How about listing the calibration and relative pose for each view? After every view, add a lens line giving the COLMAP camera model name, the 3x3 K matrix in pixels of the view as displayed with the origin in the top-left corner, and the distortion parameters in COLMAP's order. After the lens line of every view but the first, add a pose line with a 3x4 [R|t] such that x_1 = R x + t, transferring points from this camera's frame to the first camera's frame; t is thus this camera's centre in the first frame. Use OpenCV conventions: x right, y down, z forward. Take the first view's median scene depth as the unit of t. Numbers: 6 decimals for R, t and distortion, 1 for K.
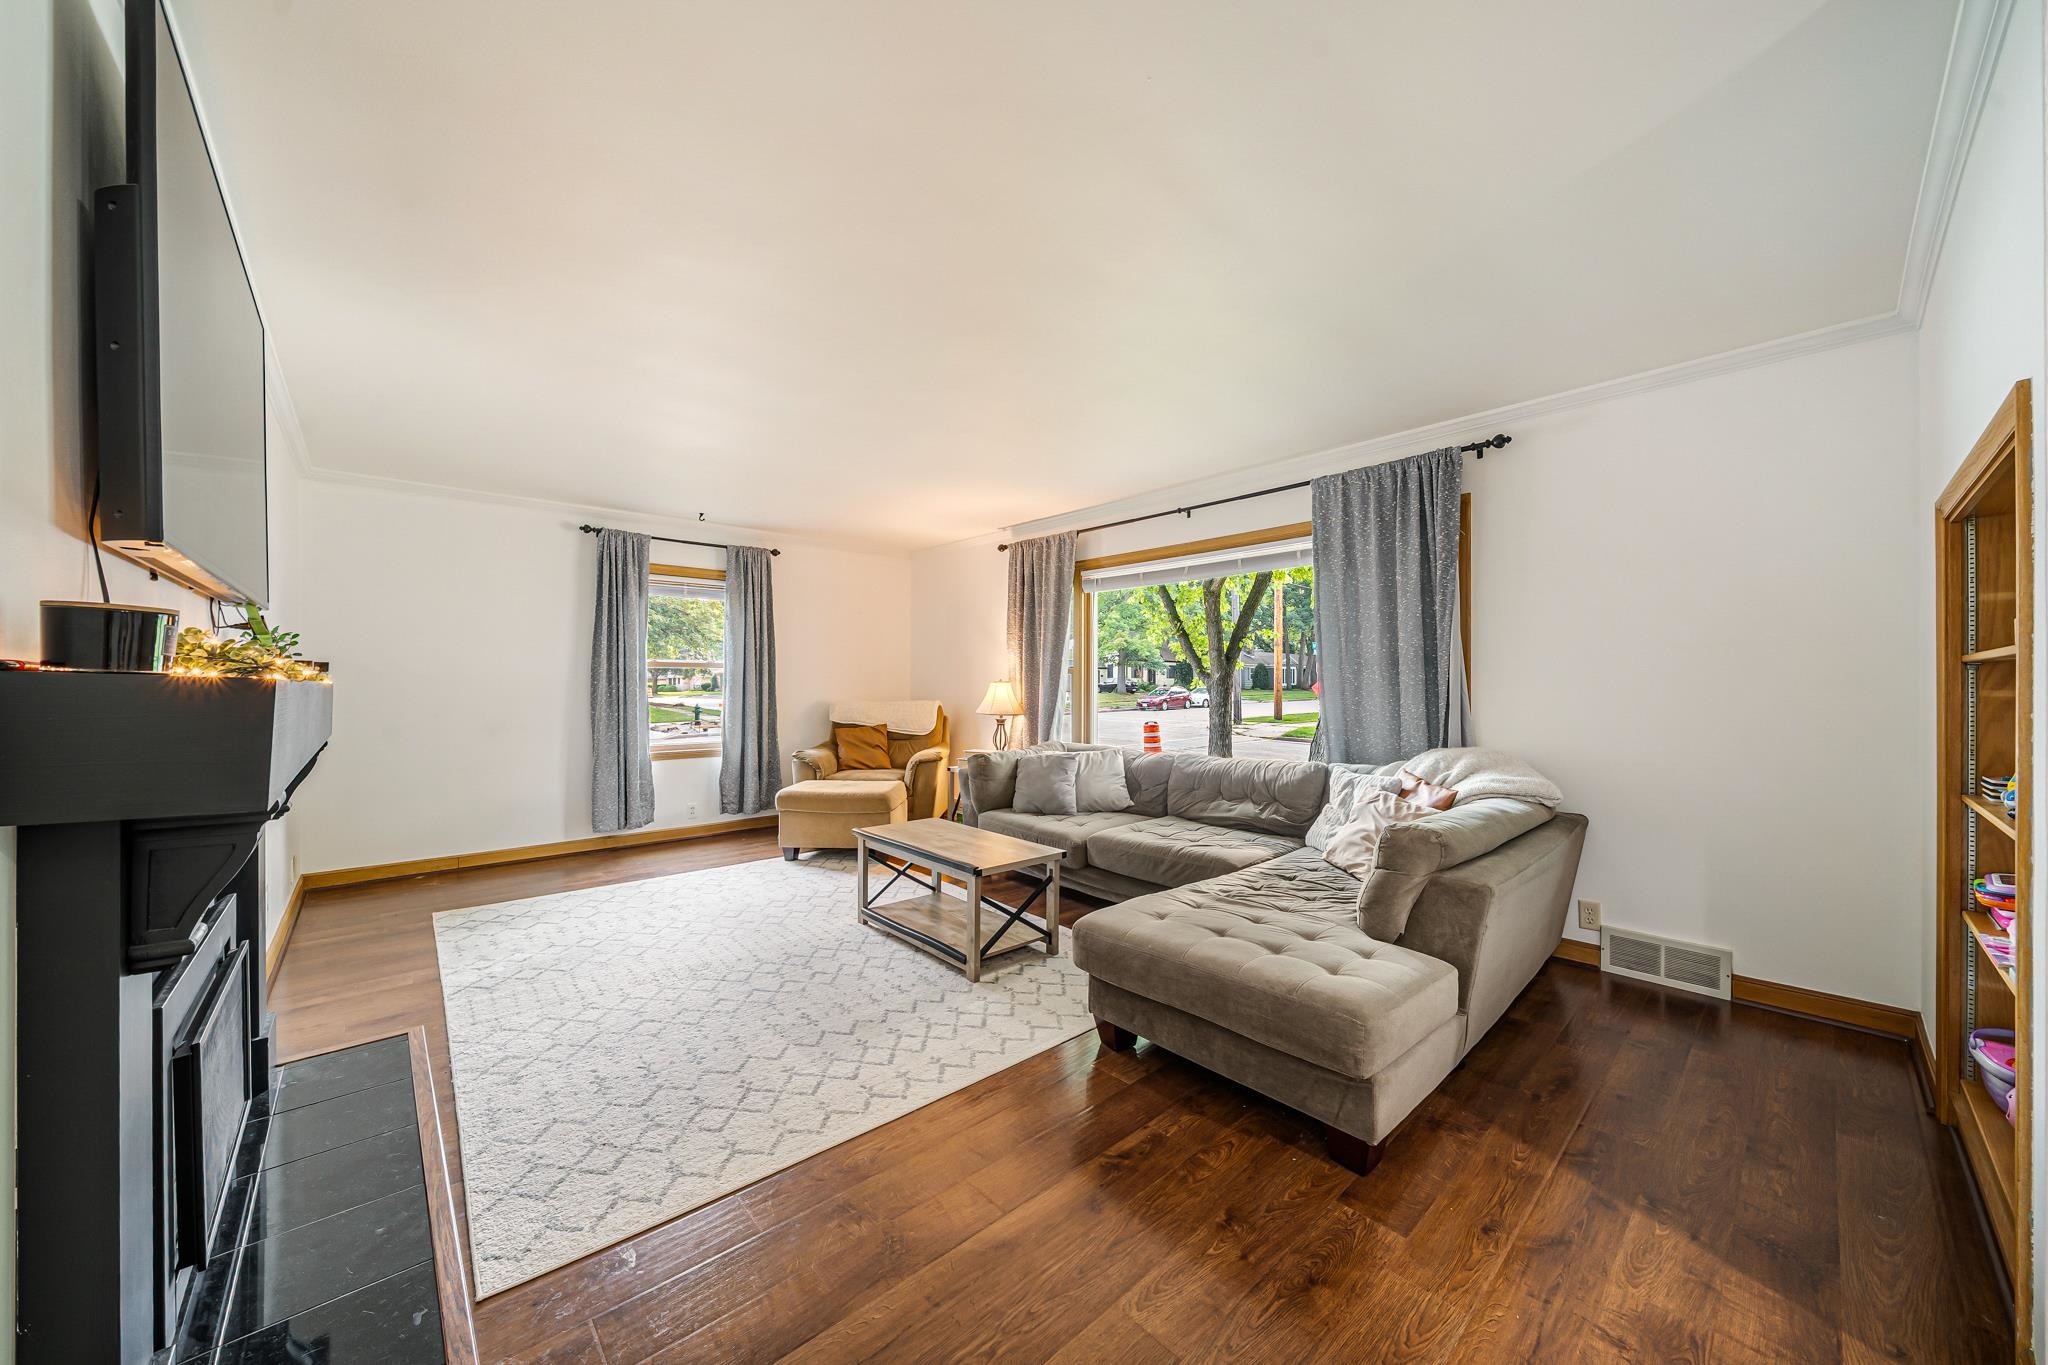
lens RADIAL K [[721.4, 0, 1018.3], [0, 721.4, 679.8], [0, 0, 1]] dist [-0.009008, -0.000081]
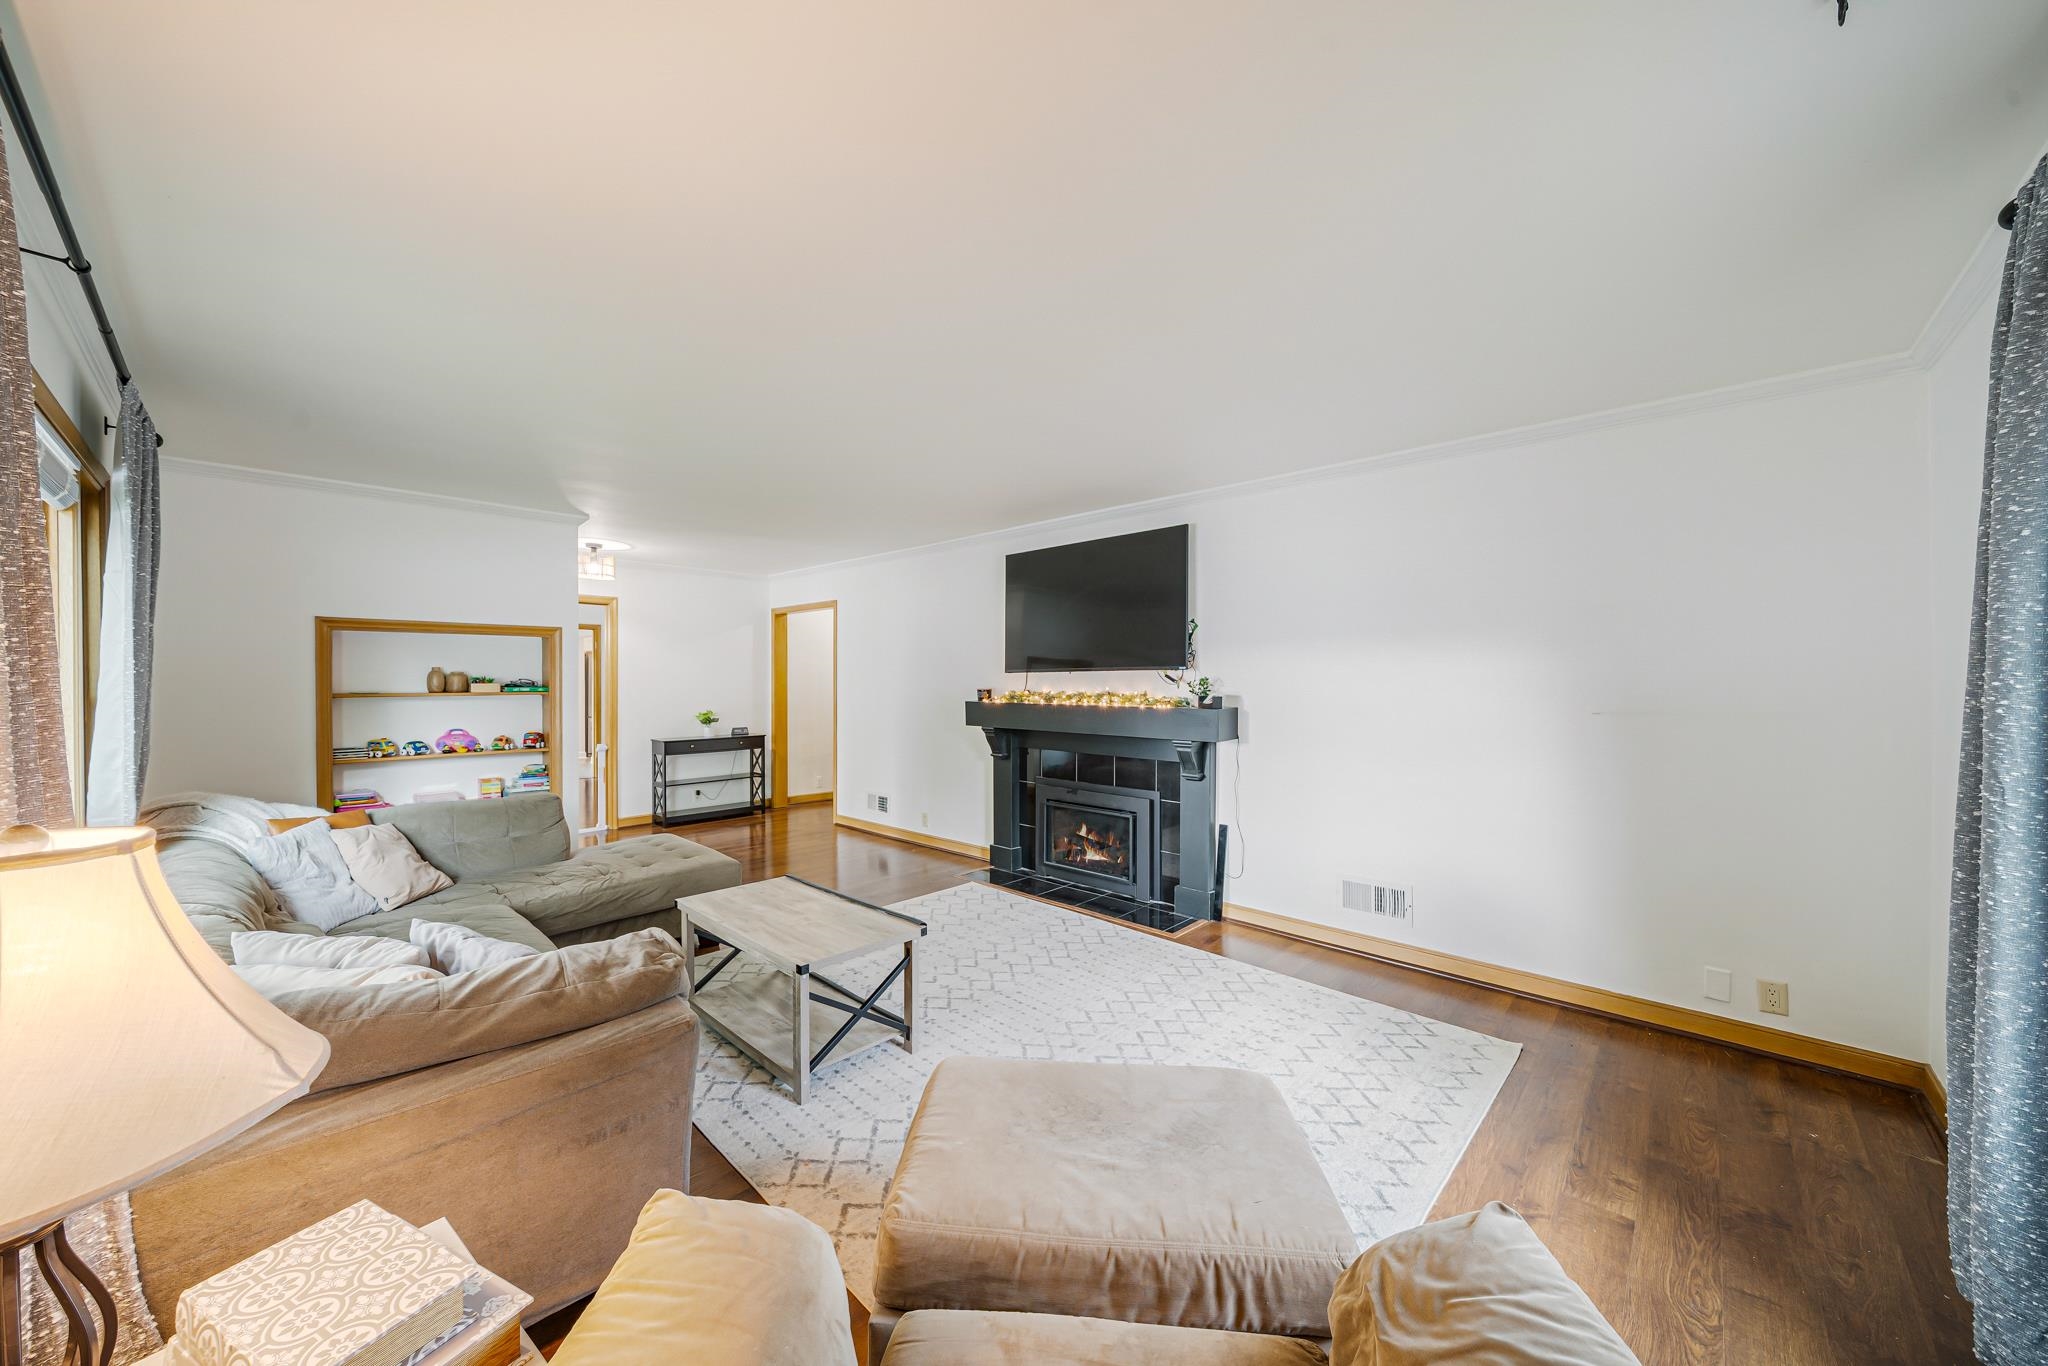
lens RADIAL K [[721.4, 0, 1021.3], [0, 721.4, 688.1], [0, 0, 1]] dist [-0.009008, -0.000081]
pose [[-0.996374, -0.000031, -0.085085, -0.283851], [-0.000543, 0.999982, 0.005994, -0.038417], [0.085083, 0.006018, -0.996356, 1.856612]]
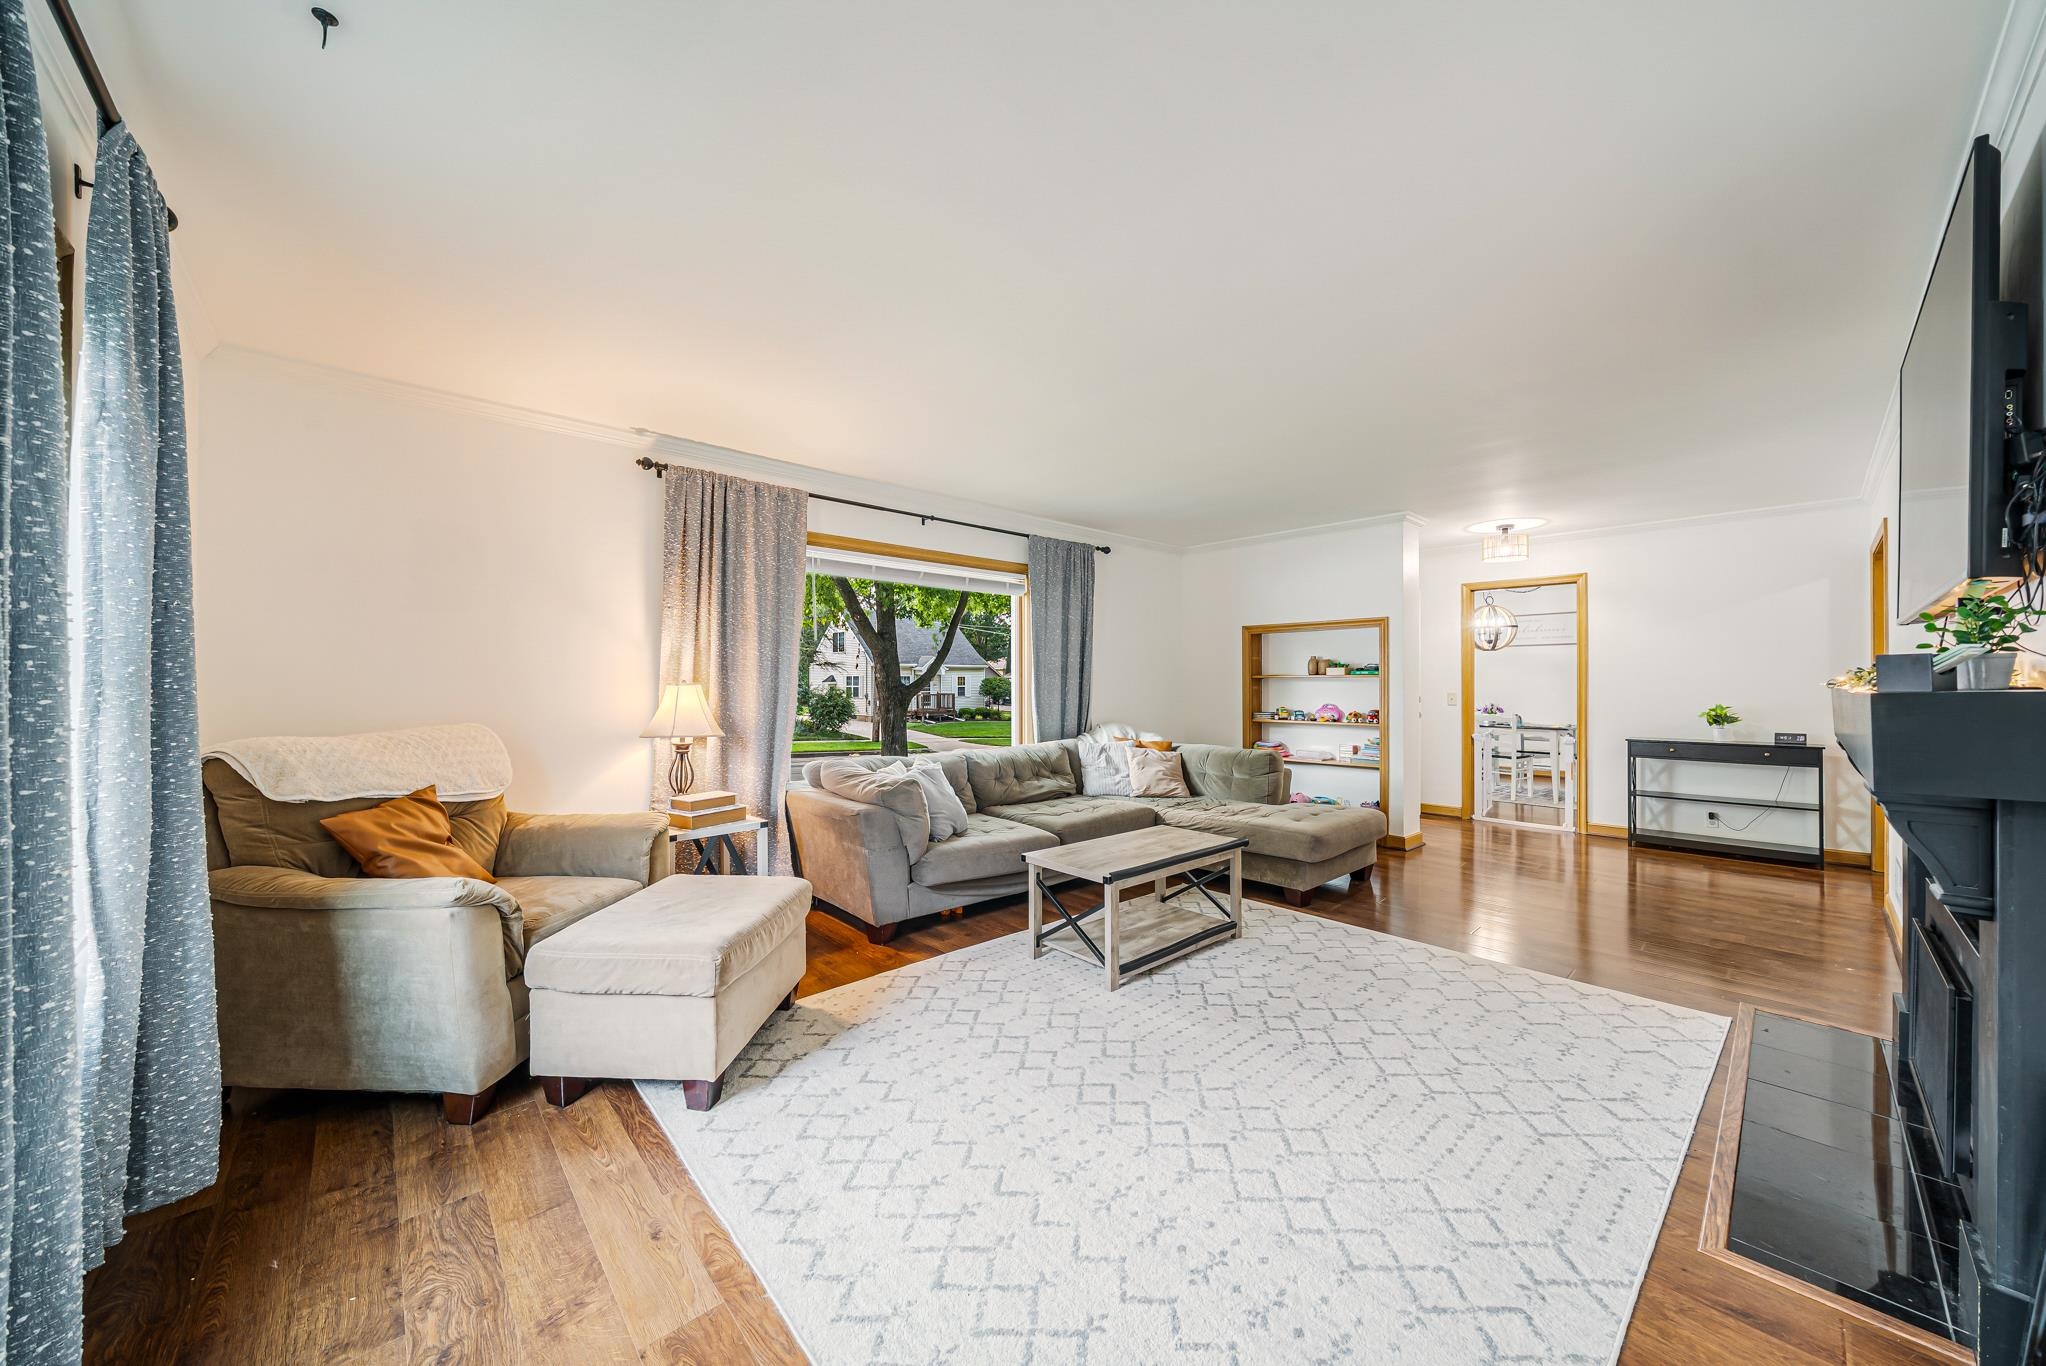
lens RADIAL K [[720.7, 0, 1010.1], [0, 720.7, 680.7], [0, 0, 1]] dist [-0.009008, -0.000081]
pose [[-0.002355, 0.002776, 0.999993, -1.078216], [-0.004484, 0.999986, -0.002786, 0.000035], [-0.999987, -0.004490, -0.002343, 1.192628]]
